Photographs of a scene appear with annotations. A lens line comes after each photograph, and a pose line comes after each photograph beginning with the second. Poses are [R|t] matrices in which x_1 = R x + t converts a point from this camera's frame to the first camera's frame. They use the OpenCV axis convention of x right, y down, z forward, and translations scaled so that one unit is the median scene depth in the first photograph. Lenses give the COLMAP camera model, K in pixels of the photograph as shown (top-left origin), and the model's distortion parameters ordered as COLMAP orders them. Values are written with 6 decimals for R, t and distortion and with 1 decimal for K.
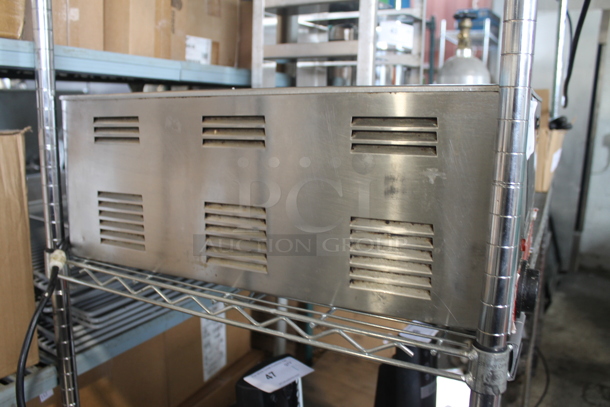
lens RADIAL K [[489.4, 0, 305.0], [0, 489.4, 203.5], [0, 0, 1]] dist [-0.158743, 0.102912]
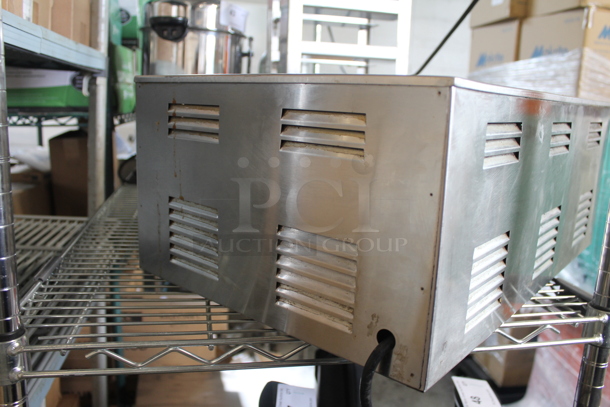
lens RADIAL K [[489.4, 0, 305.0], [0, 489.4, 203.5], [0, 0, 1]] dist [-0.158743, 0.102912]
pose [[0.743559, -0.077602, 0.664151, -0.300075], [0.062439, 0.996961, 0.046585, -0.025609], [-0.665748, 0.006830, 0.746145, 0.181020]]
